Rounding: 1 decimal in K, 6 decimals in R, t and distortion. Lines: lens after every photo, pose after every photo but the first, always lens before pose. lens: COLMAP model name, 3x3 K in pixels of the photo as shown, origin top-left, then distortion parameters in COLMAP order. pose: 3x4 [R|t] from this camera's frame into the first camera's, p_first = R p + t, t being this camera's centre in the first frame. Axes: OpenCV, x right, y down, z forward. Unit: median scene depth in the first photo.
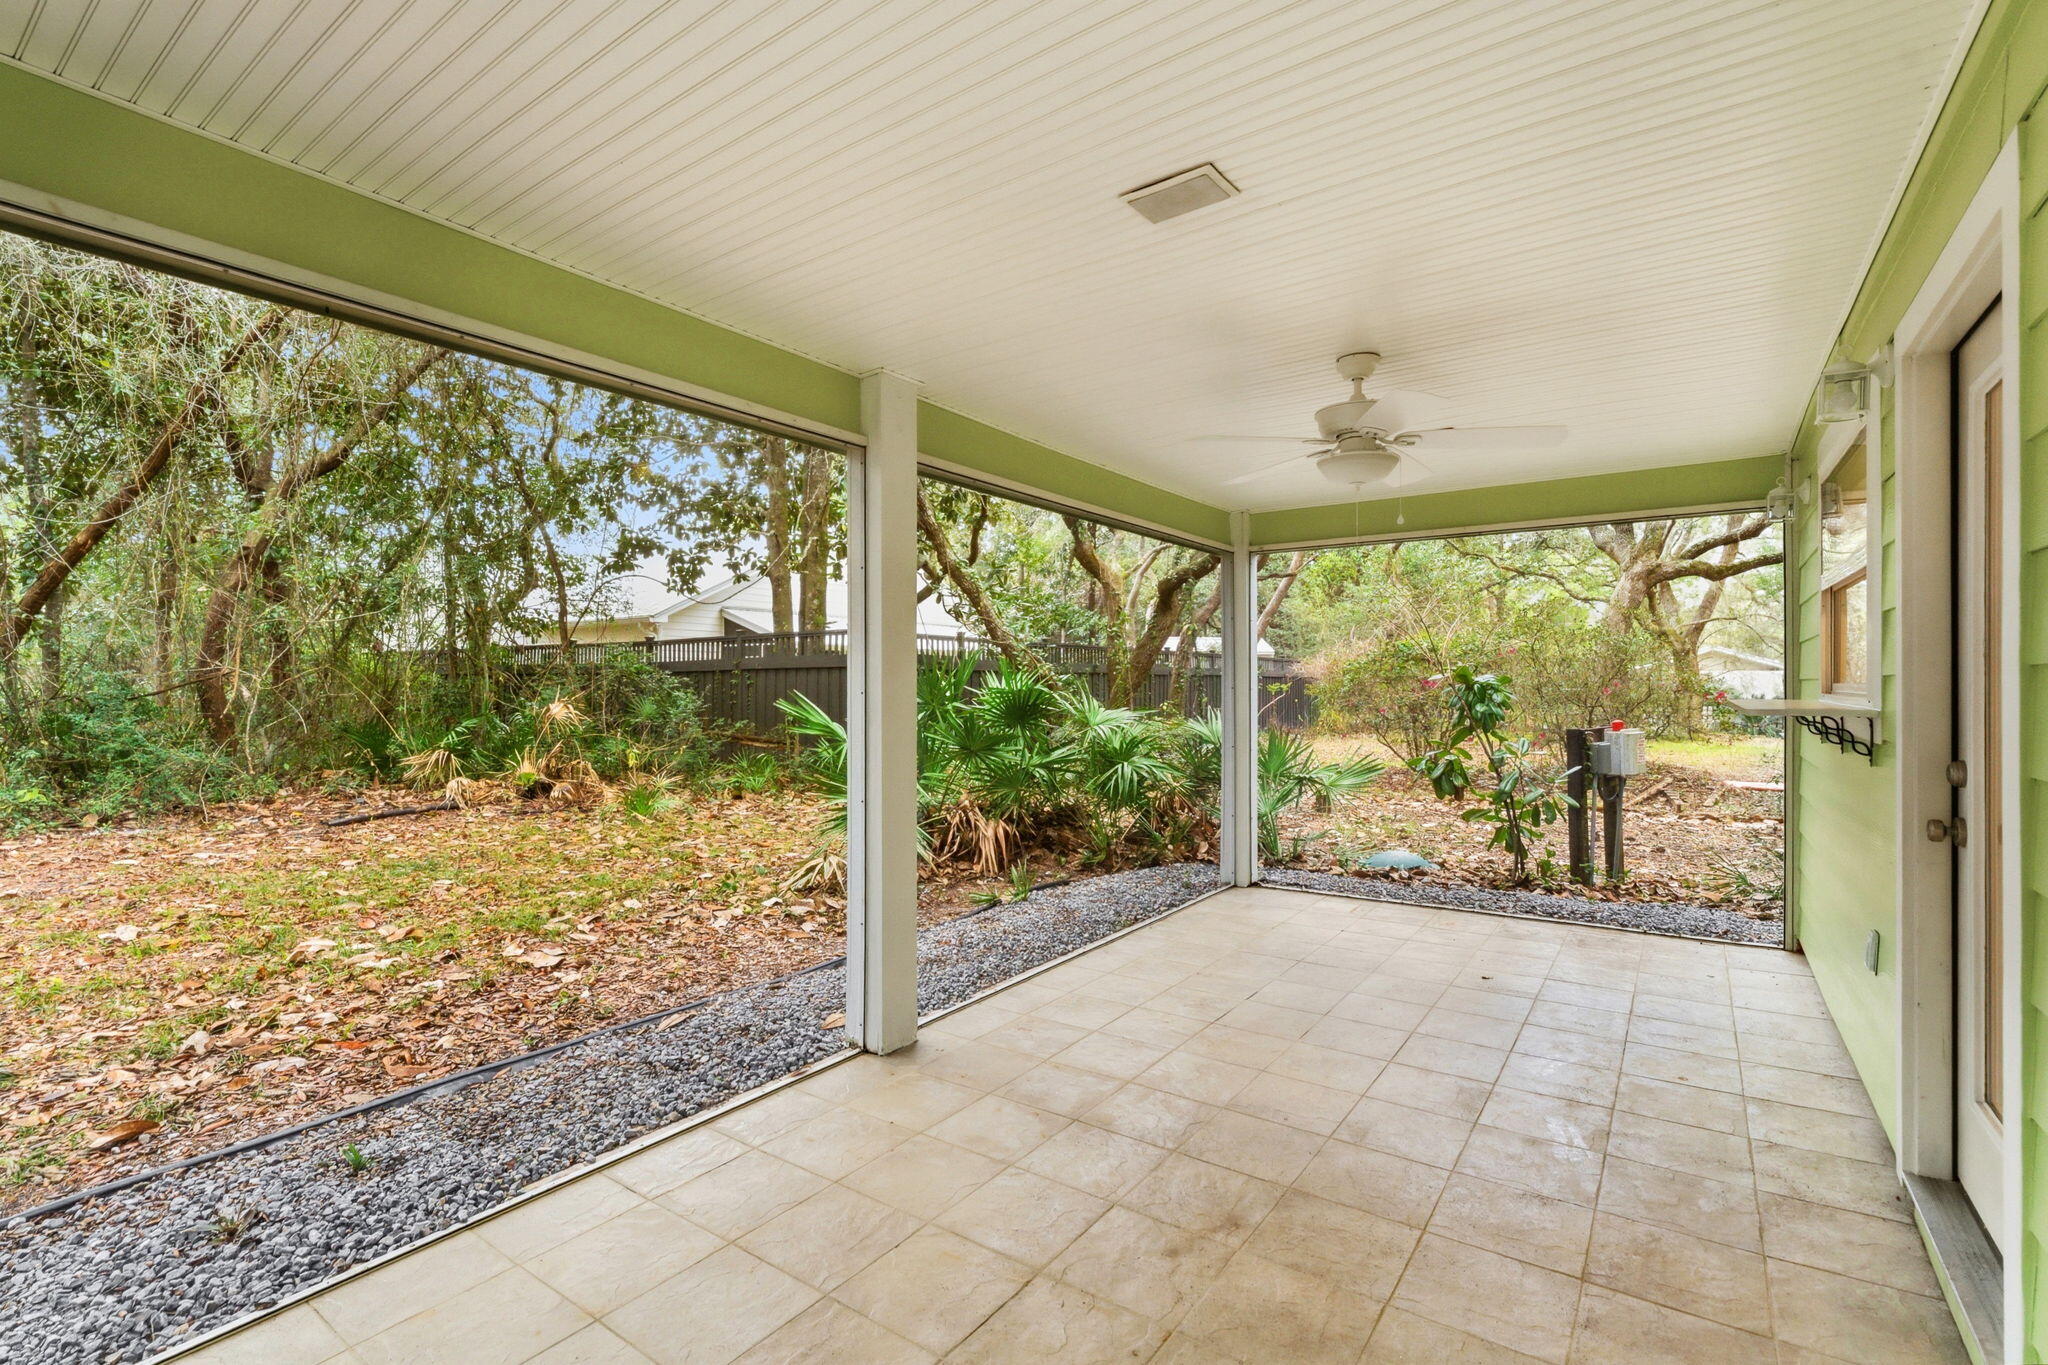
lens RADIAL K [[911.3, 0, 1024.1], [0, 911.3, 689.2], [0, 0, 1]] dist [0.000164, -0.000127]
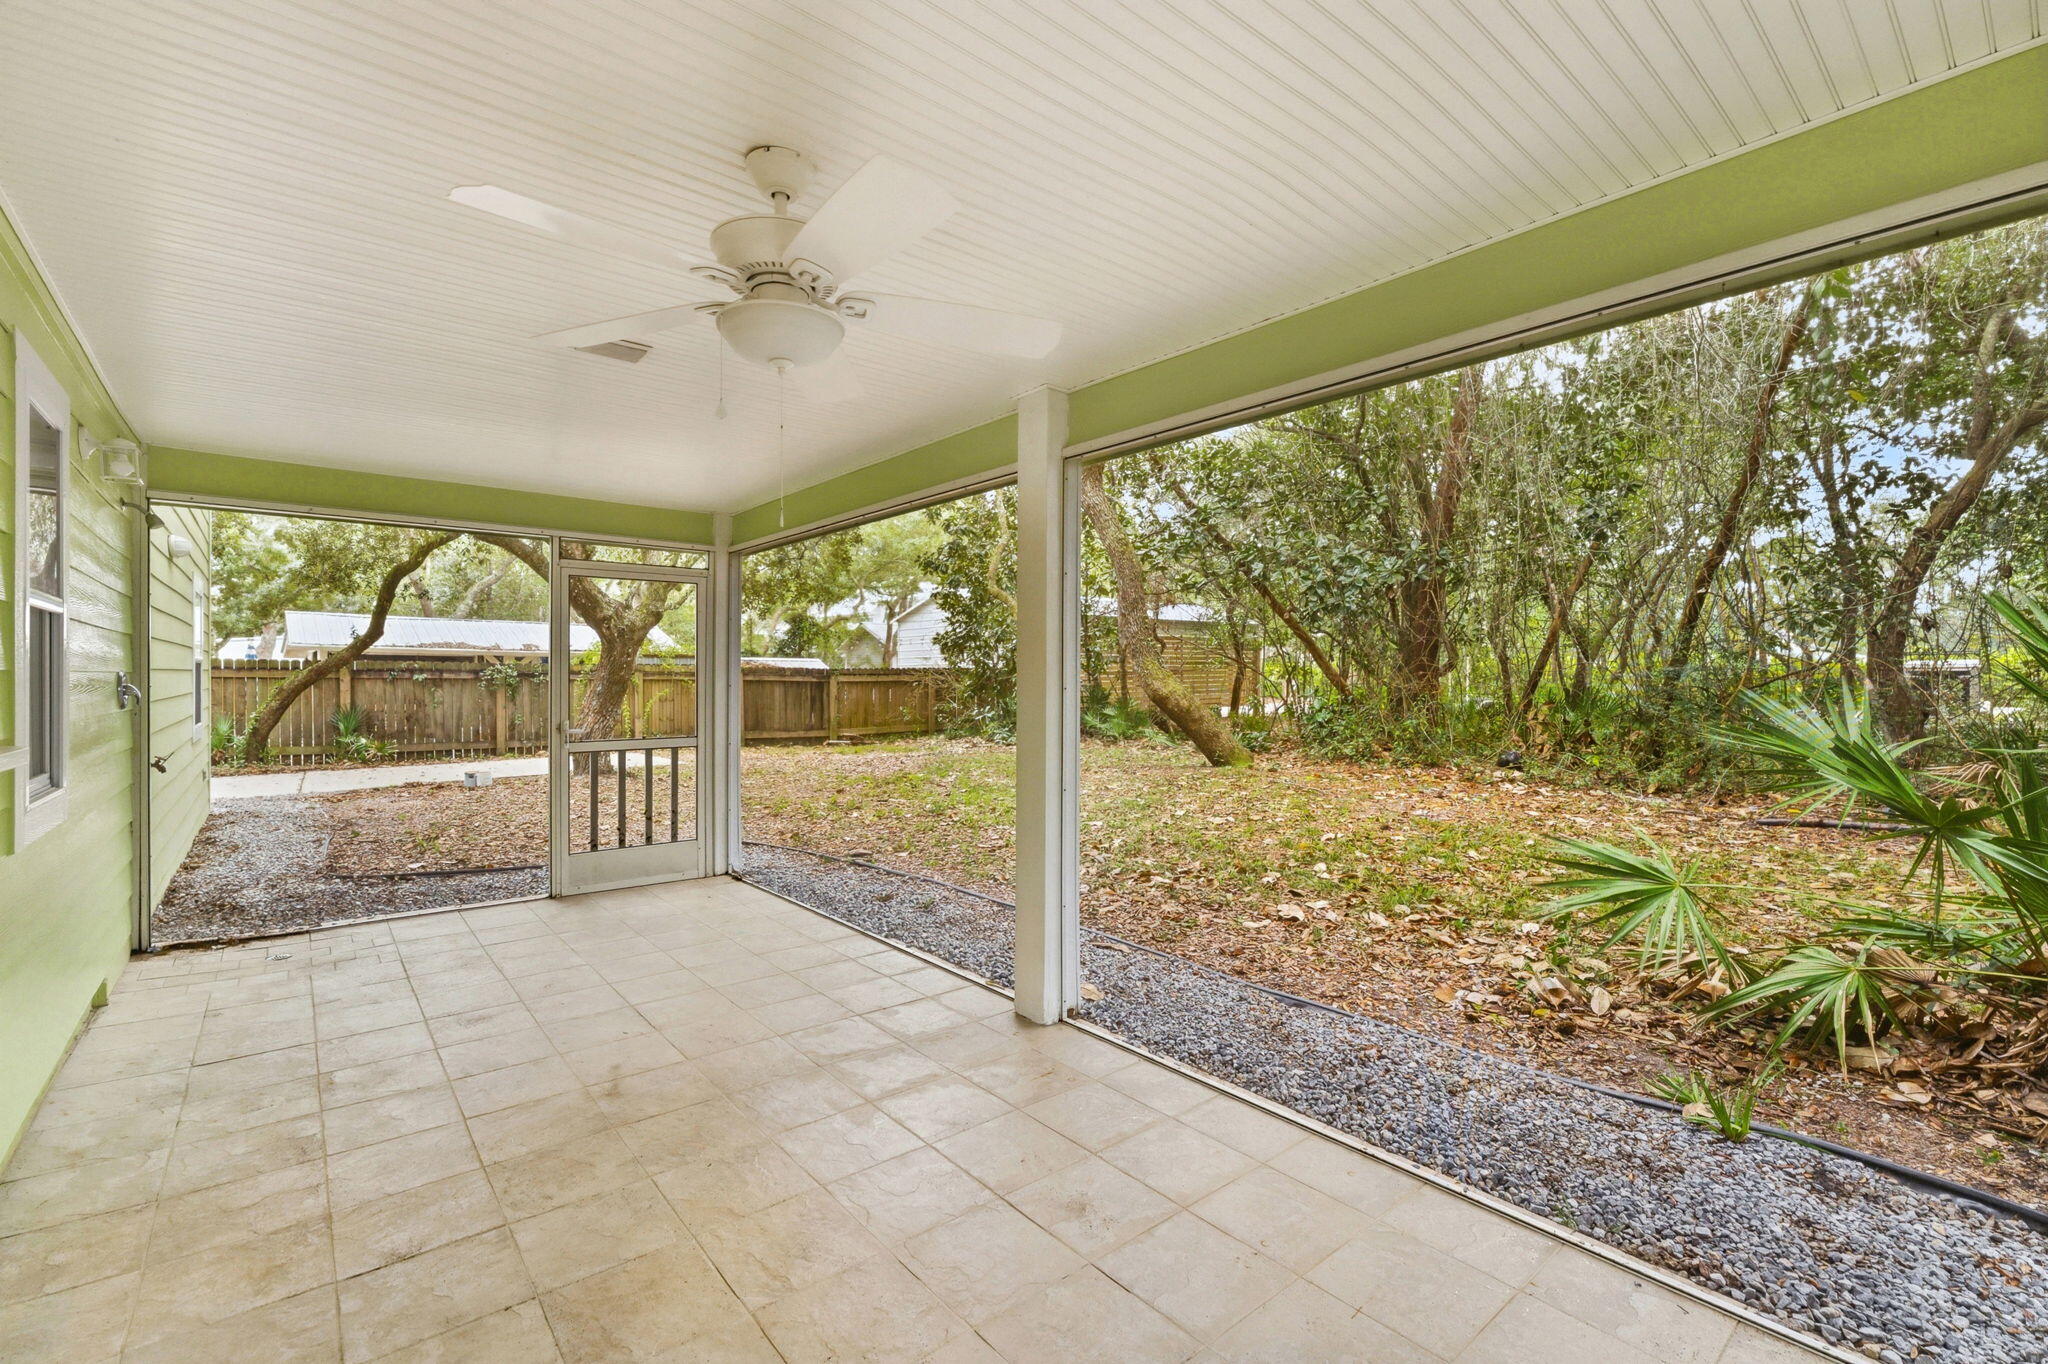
lens RADIAL K [[911.3, 0, 1022.7], [0, 911.3, 674.2], [0, 0, 1]] dist [0.000164, -0.000127]
pose [[-0.251539, 0.002313, -0.967844, 1.023503], [-0.002782, 0.999991, 0.003113, -0.010416], [0.967843, 0.003476, -0.251530, 1.450312]]
